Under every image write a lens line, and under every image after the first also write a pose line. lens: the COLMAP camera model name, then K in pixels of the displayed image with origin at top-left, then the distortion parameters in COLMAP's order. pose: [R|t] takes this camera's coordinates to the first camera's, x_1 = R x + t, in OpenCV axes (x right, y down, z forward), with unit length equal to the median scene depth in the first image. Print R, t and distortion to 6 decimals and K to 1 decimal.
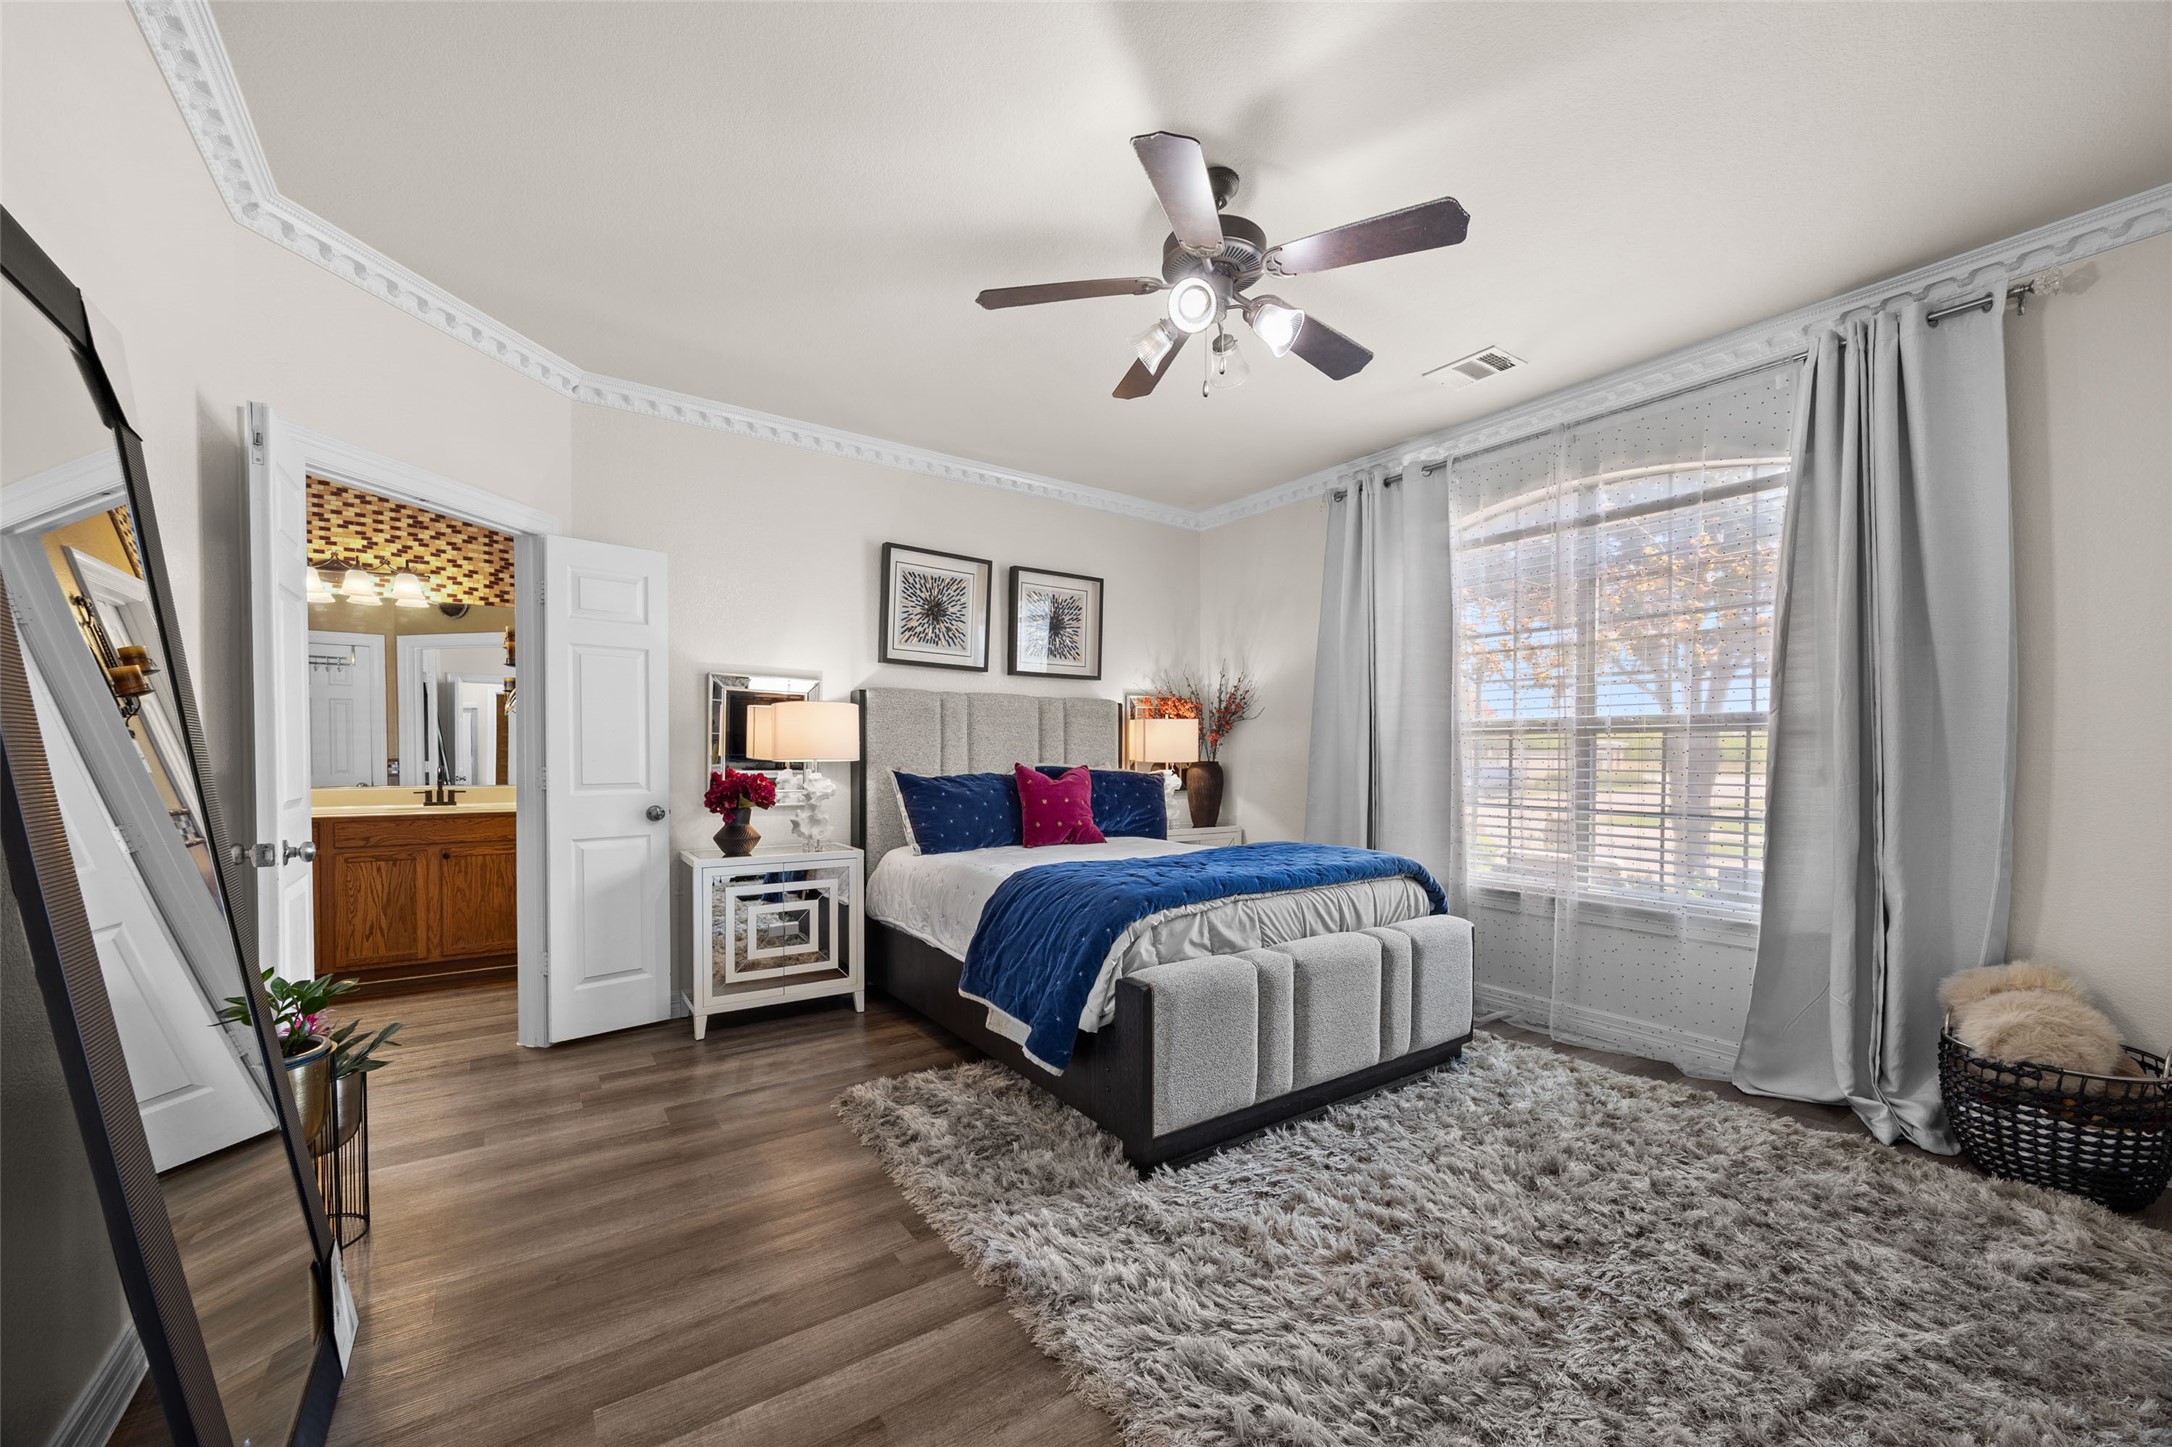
lens RADIAL K [[829.7, 0, 1084.6], [0, 829.7, 766.2], [0, 0, 1]] dist [-0.001055, -0.000097]
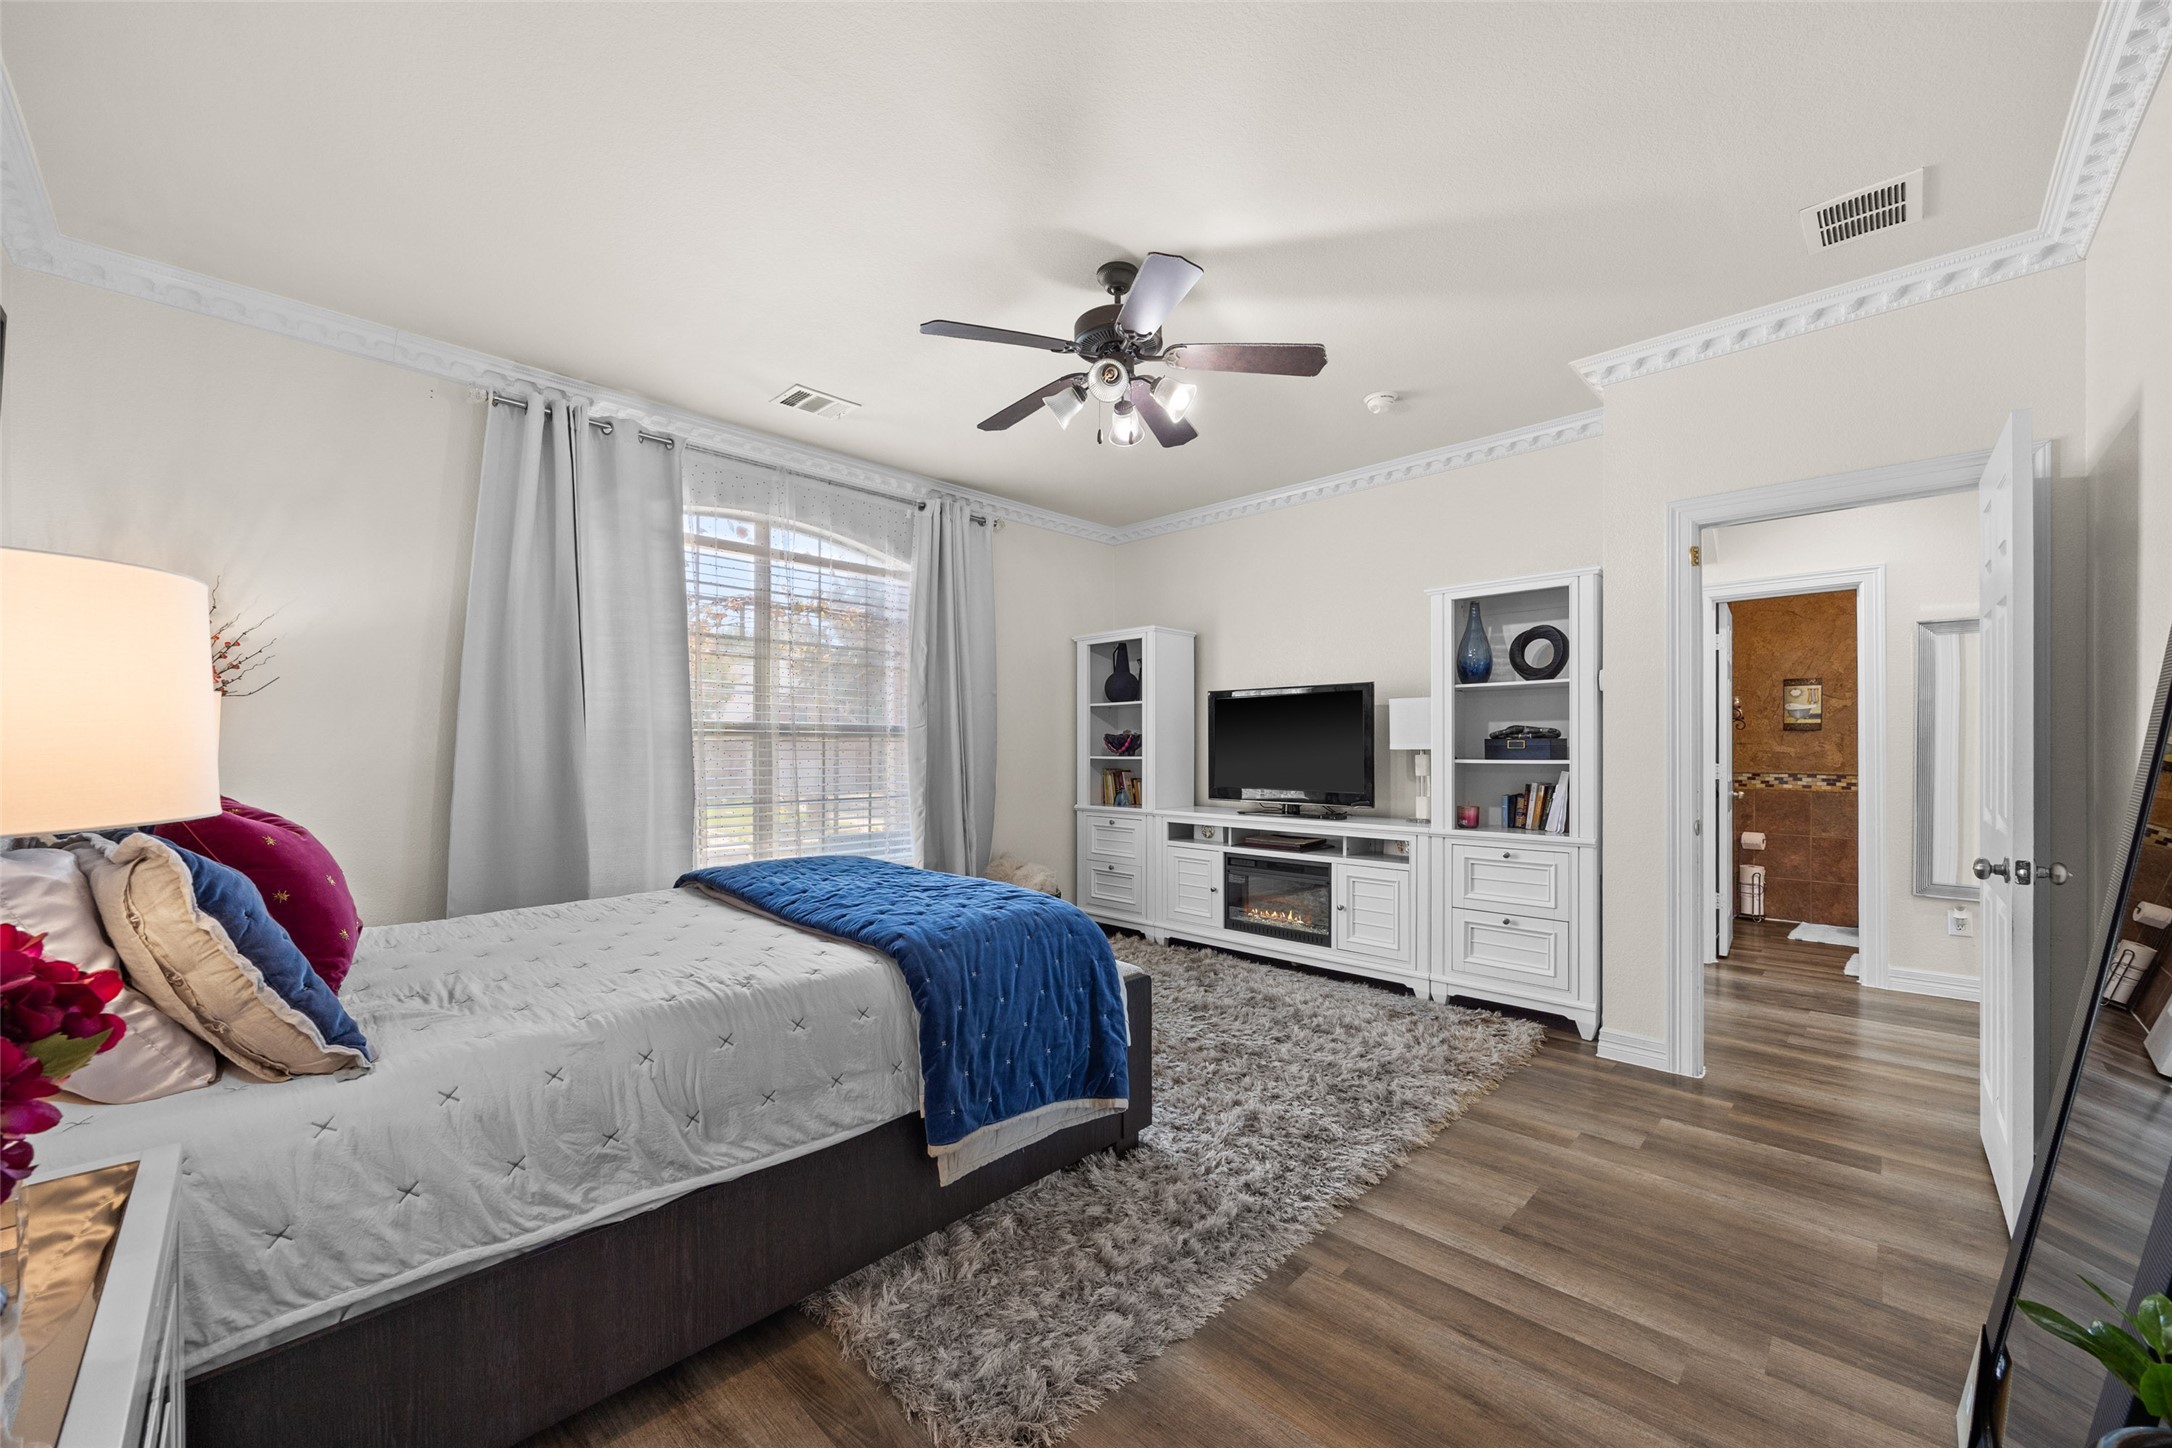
lens RADIAL K [[829.7, 0, 1086.6], [0, 829.7, 744.0], [0, 0, 1]] dist [-0.001055, -0.000097]
pose [[-0.174556, 0.002979, 0.984643, -0.601754], [0.017841, 0.999841, 0.000138, -0.022081], [-0.984486, 0.017592, -0.174581, 0.764234]]
